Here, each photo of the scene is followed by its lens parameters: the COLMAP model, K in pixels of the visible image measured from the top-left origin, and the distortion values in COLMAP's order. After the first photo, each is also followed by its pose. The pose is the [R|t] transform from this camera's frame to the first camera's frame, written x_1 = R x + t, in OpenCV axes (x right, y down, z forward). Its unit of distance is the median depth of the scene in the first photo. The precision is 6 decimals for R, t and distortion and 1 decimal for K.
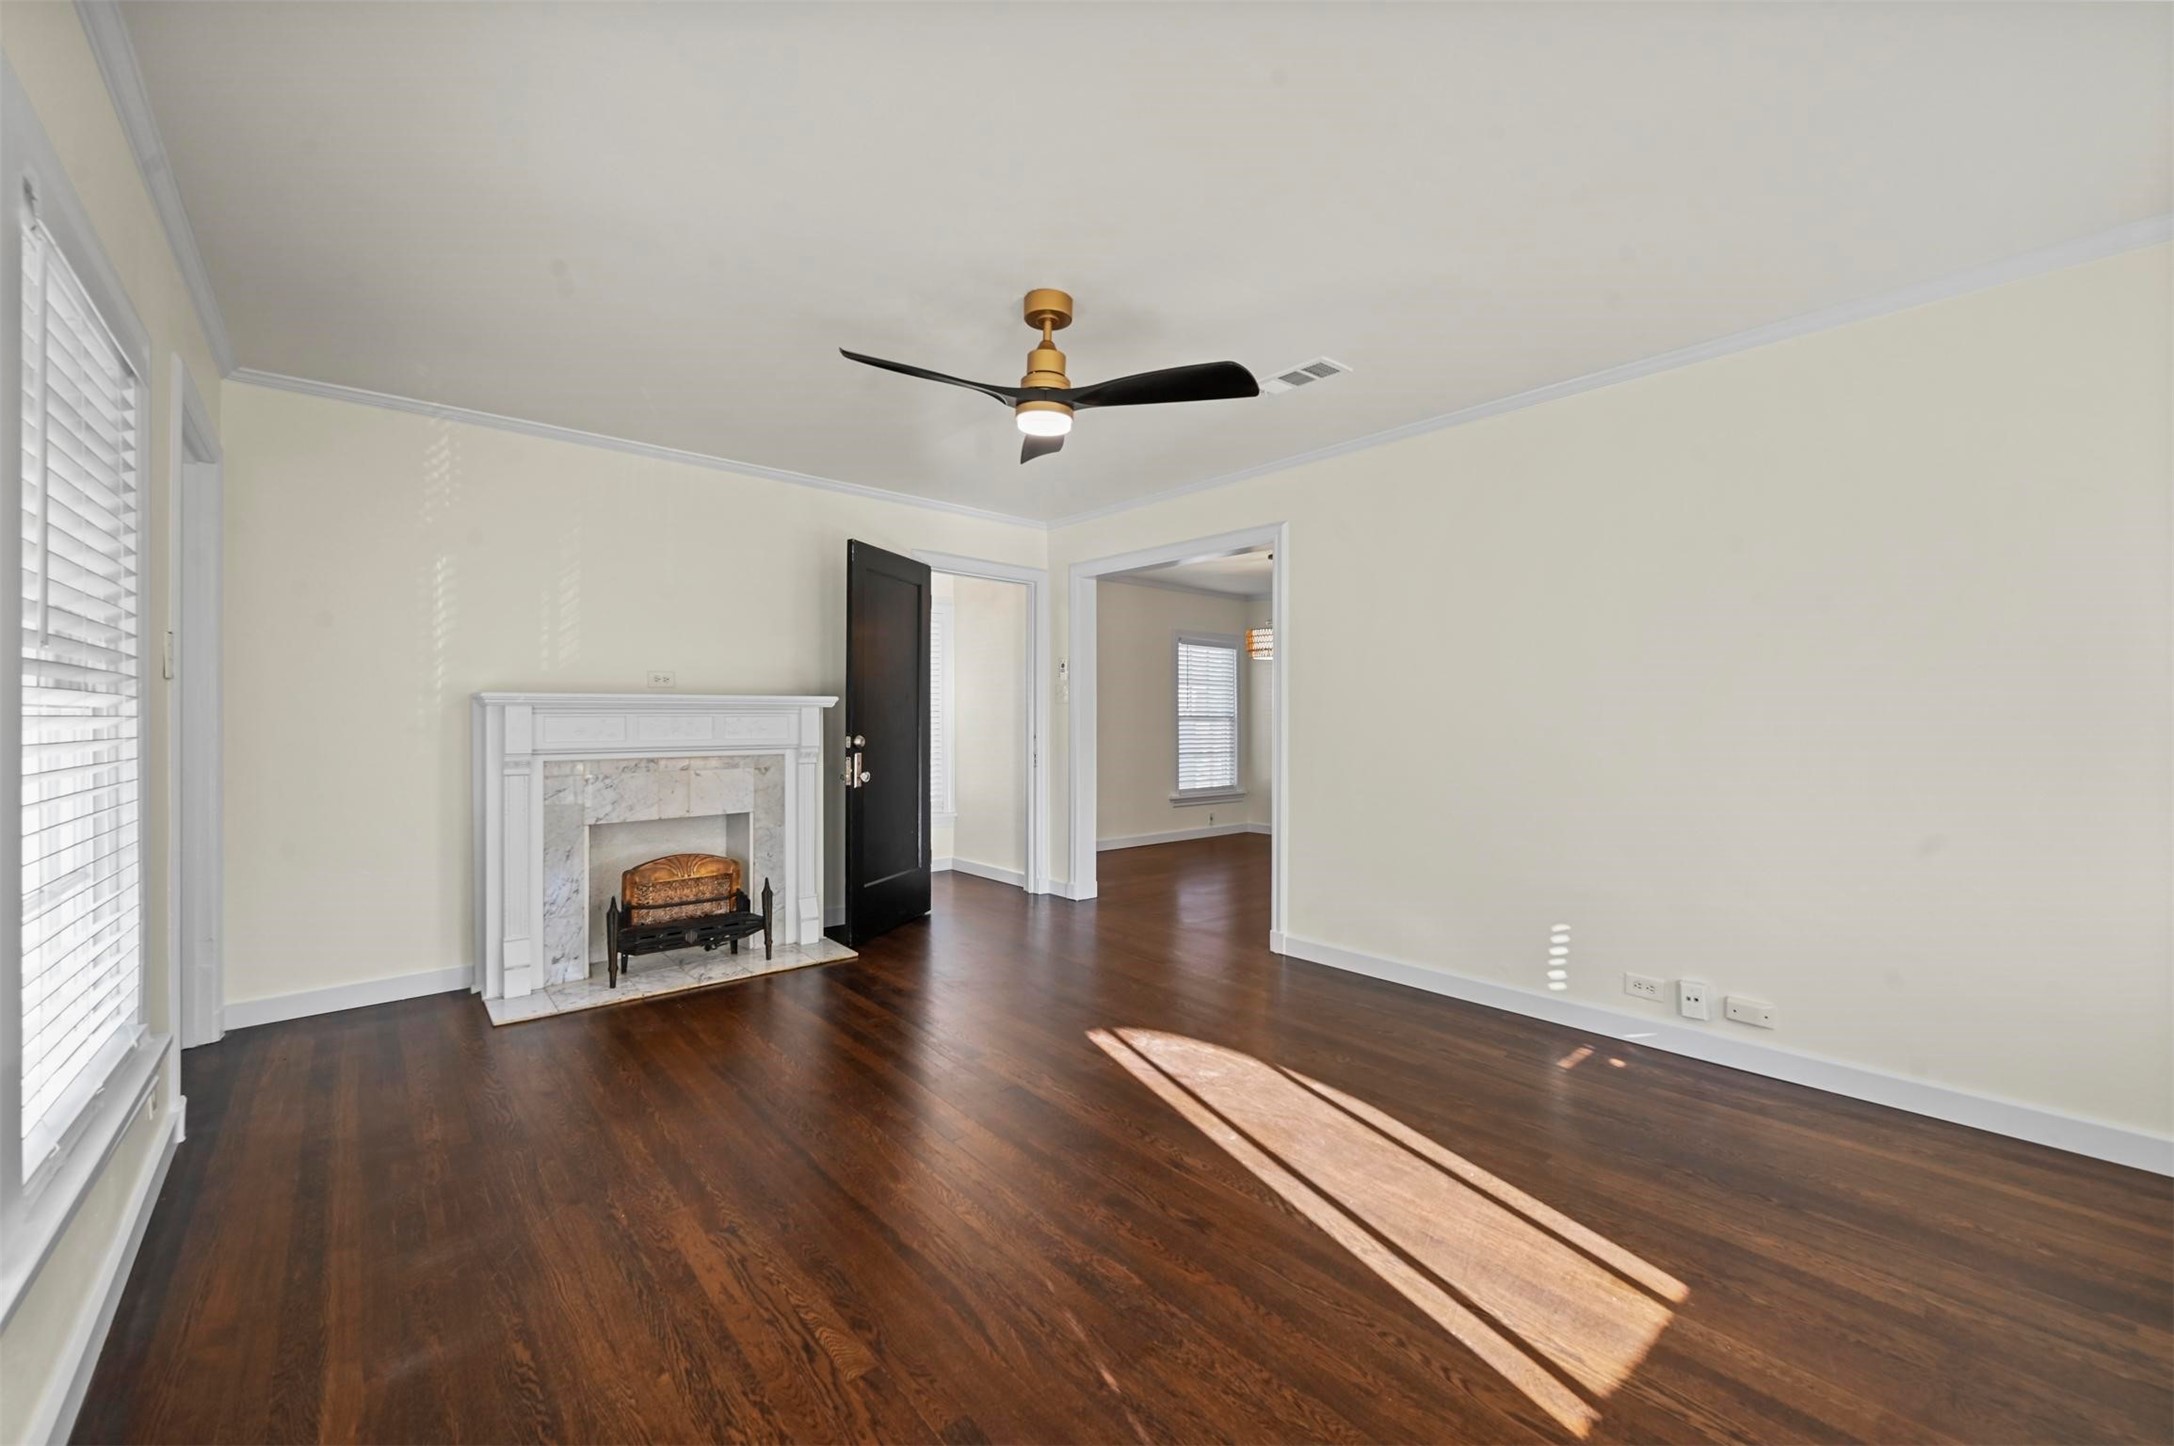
lens RADIAL K [[867.4, 0, 1070.8], [0, 867.4, 717.2], [0, 0, 1]] dist [-0.001668, -0.000159]
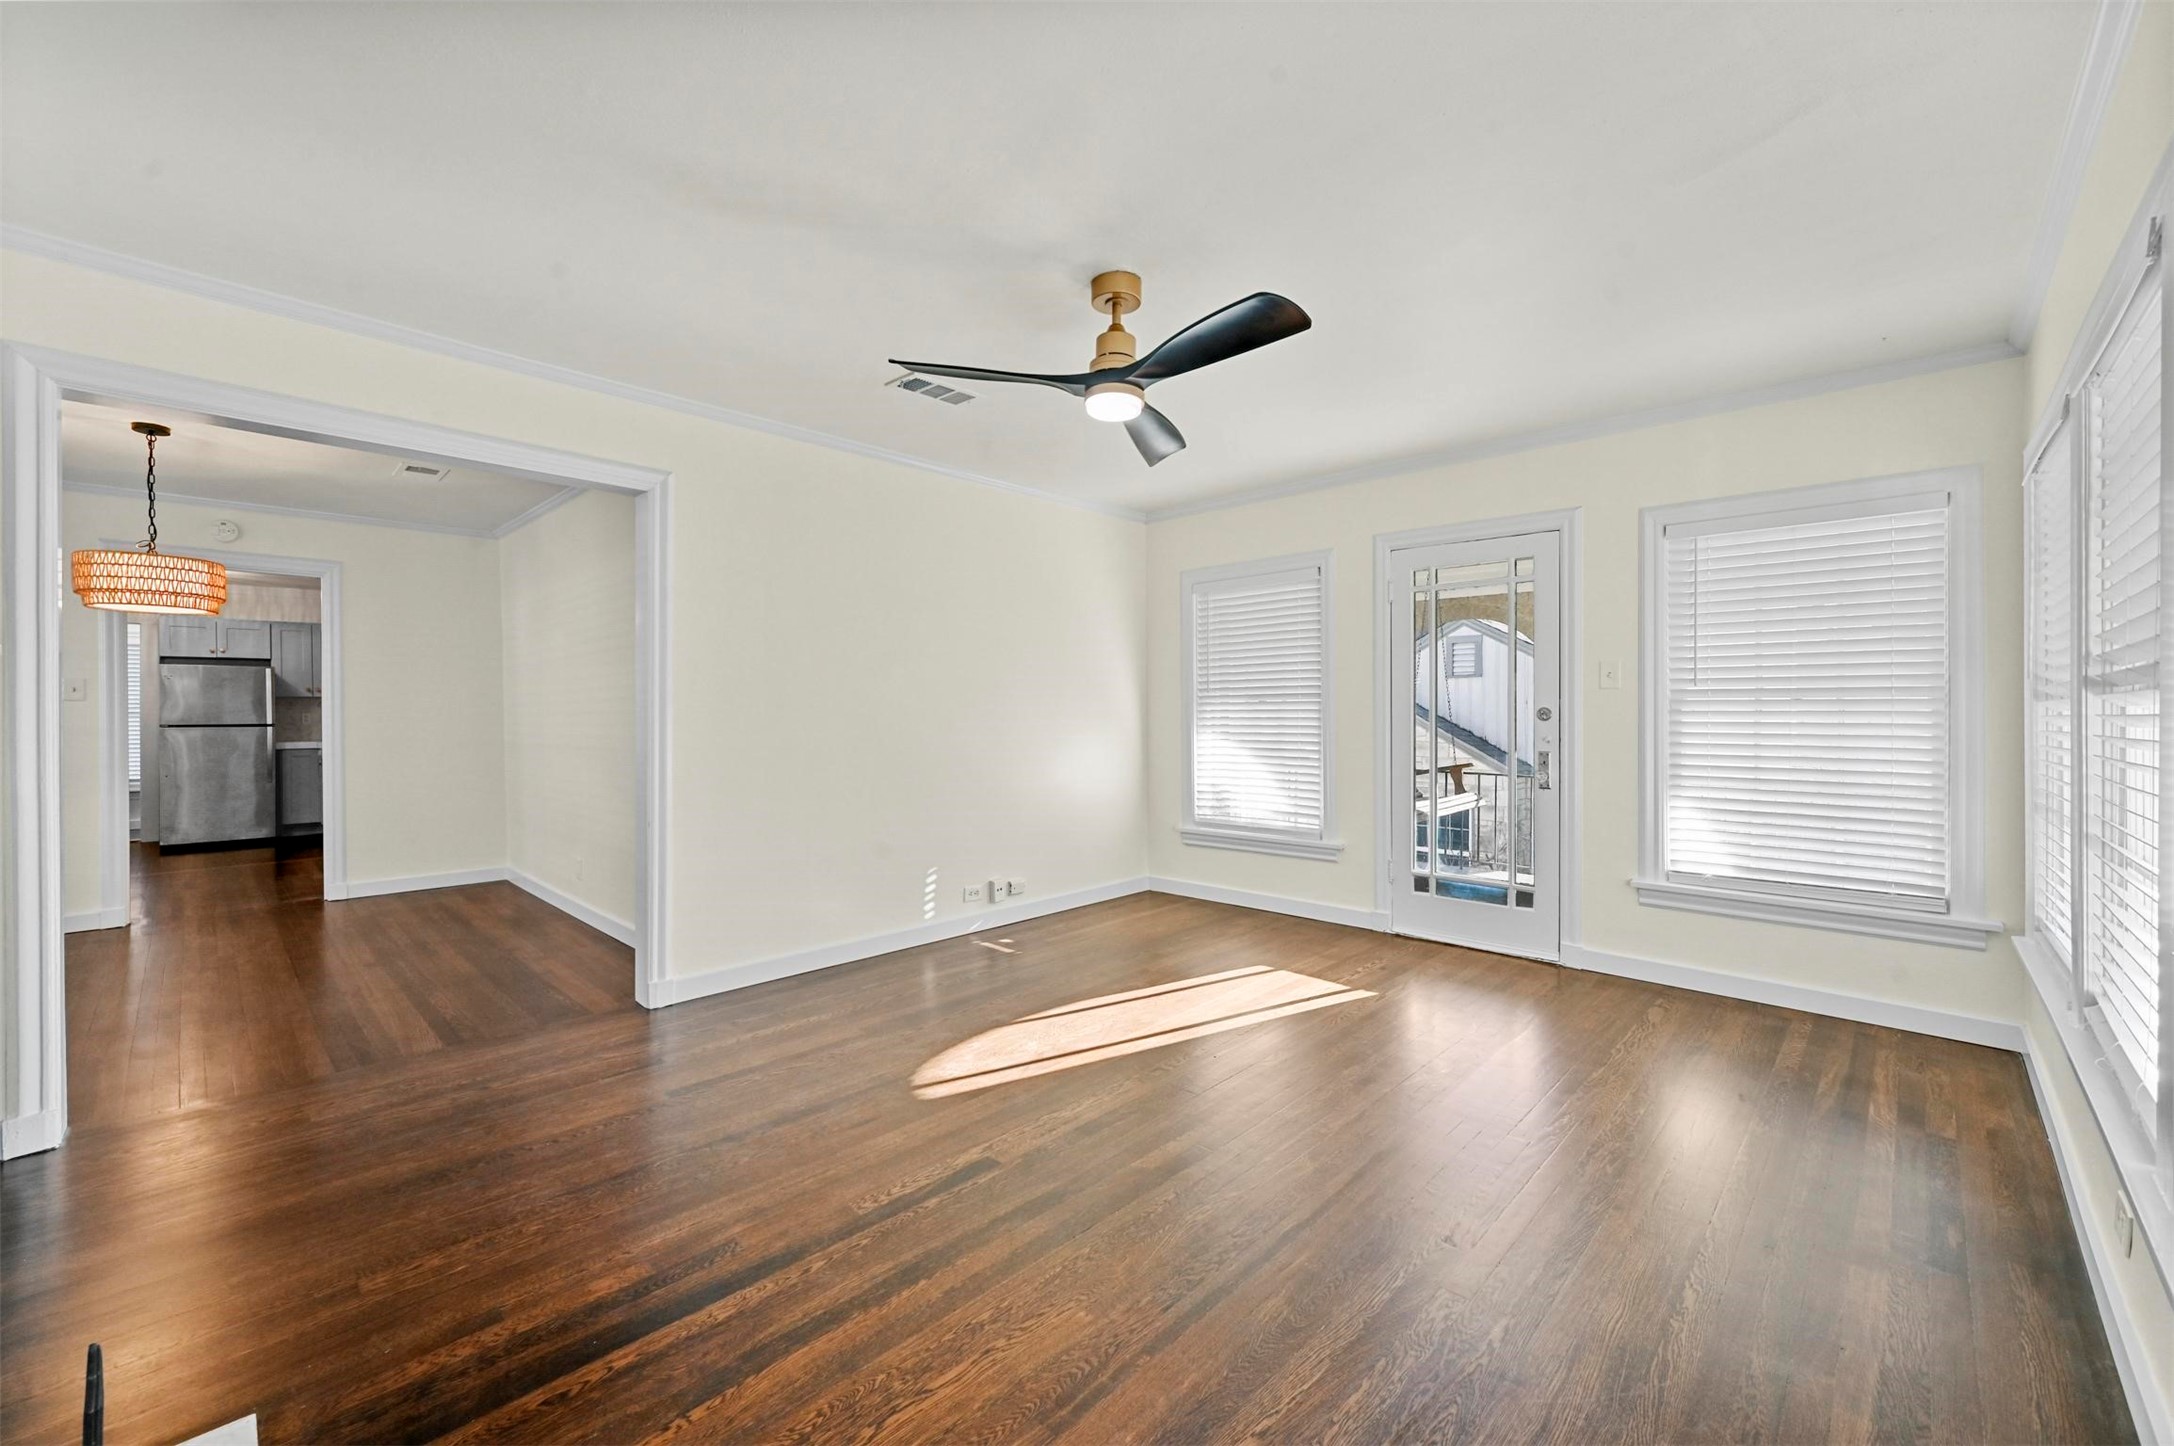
lens RADIAL K [[867.4, 0, 1070.8], [0, 867.4, 717.2], [0, 0, 1]] dist [-0.001668, -0.000159]
pose [[-0.106430, -0.008216, 0.994286, -0.916721], [-0.000546, 0.999966, 0.008204, -0.009658], [-0.994320, 0.000331, -0.106431, 1.060251]]
